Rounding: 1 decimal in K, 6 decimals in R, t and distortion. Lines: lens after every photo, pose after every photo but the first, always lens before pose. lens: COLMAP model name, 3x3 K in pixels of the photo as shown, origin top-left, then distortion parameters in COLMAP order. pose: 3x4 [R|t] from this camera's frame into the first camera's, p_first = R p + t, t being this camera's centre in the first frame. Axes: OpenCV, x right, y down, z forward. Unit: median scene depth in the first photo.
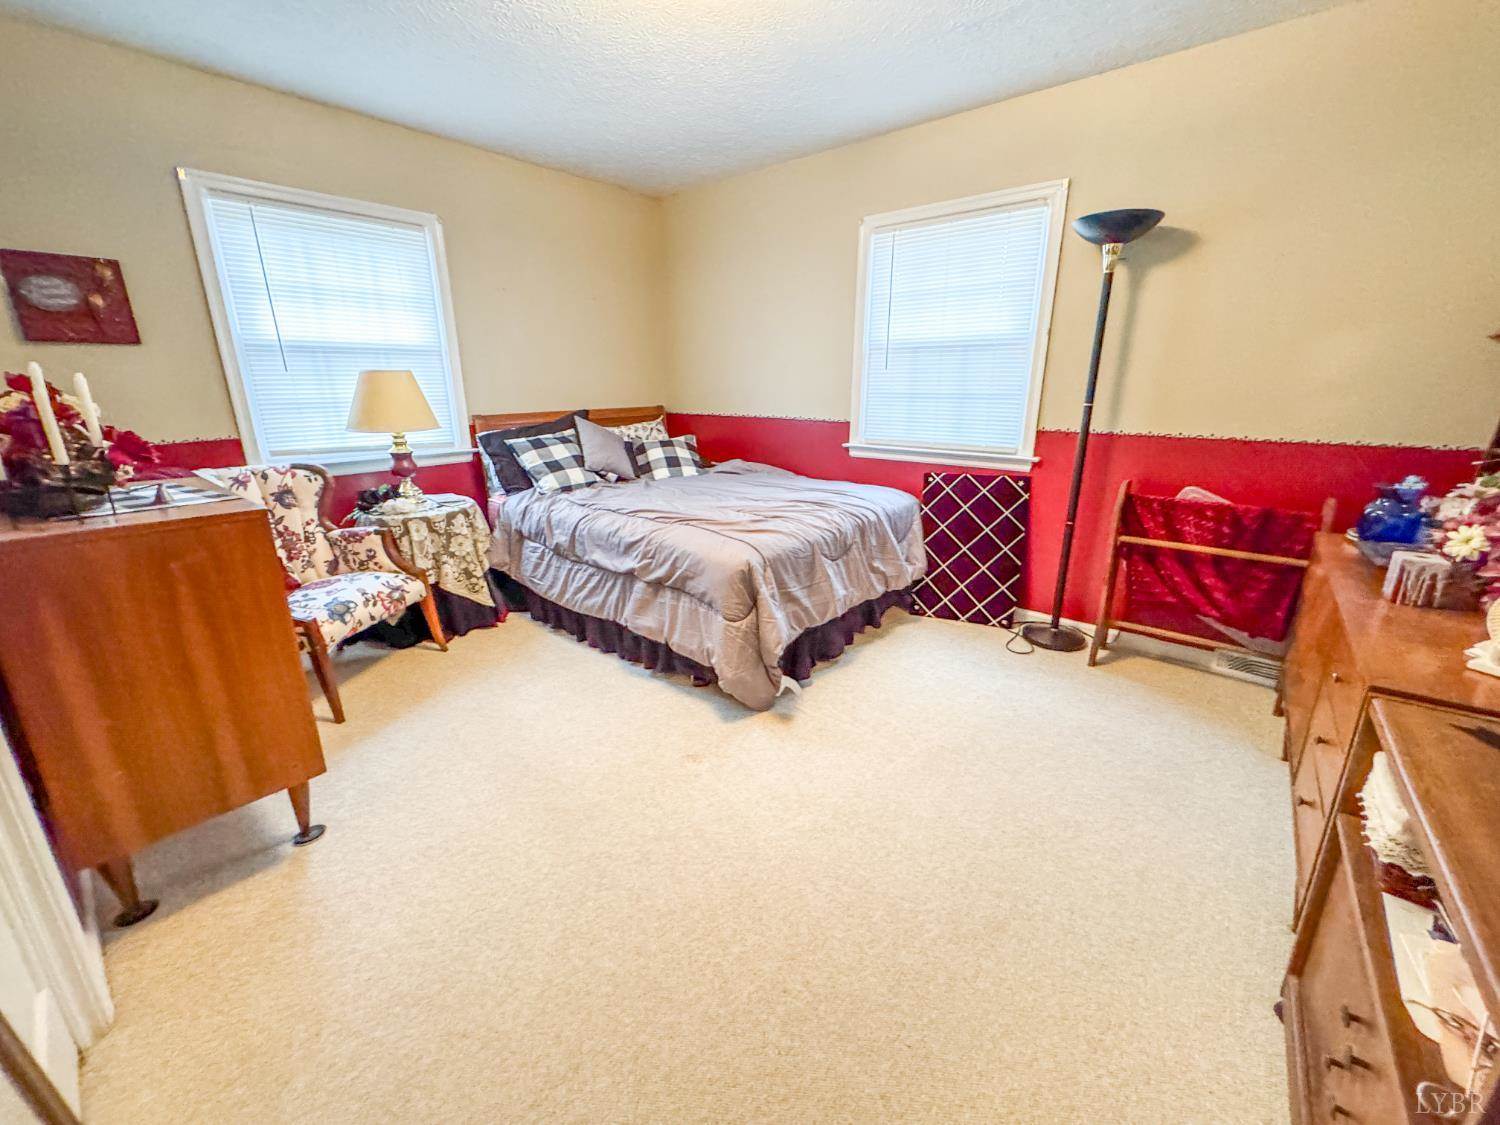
lens RADIAL K [[596.7, 0, 749.1], [0, 596.7, 558.9], [0, 0, 1]] dist [-0.005032, -0.000194]
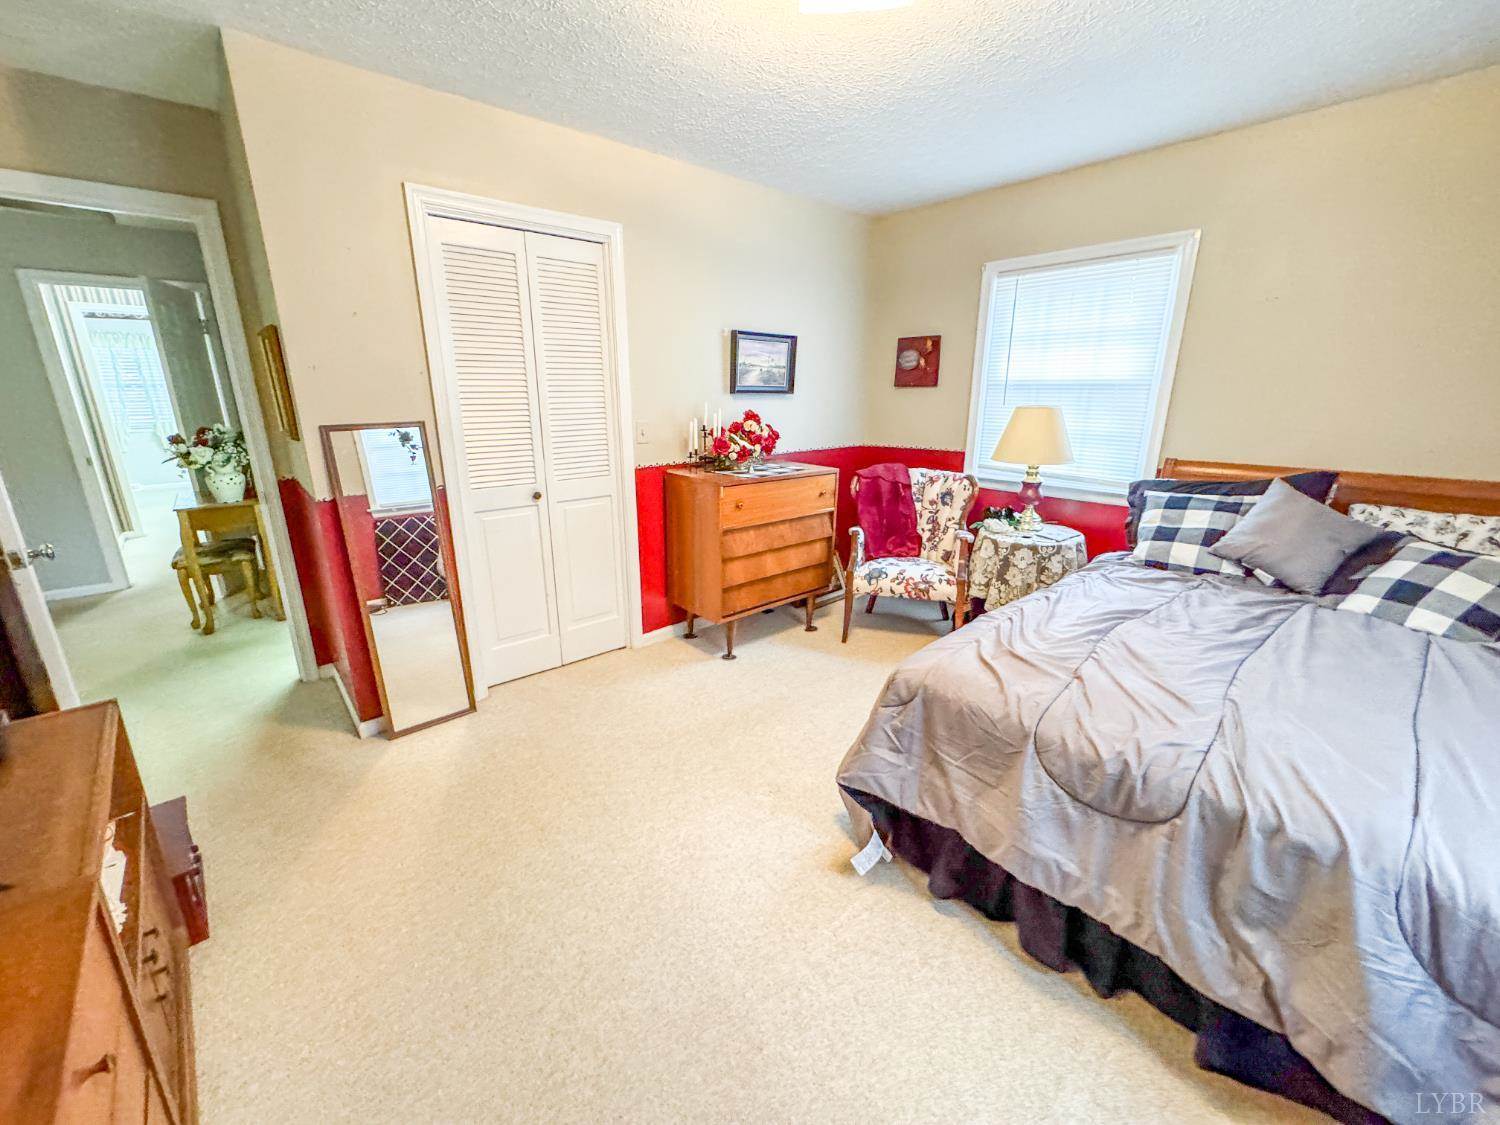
lens RADIAL K [[596.7, 0, 749.1], [0, 596.7, 558.9], [0, 0, 1]] dist [-0.005032, -0.000194]
pose [[-0.134813, 0.276543, -0.951499, 0.593140], [-0.285743, 0.908620, 0.304566, -0.253363], [0.948776, 0.312943, -0.043474, 0.656398]]
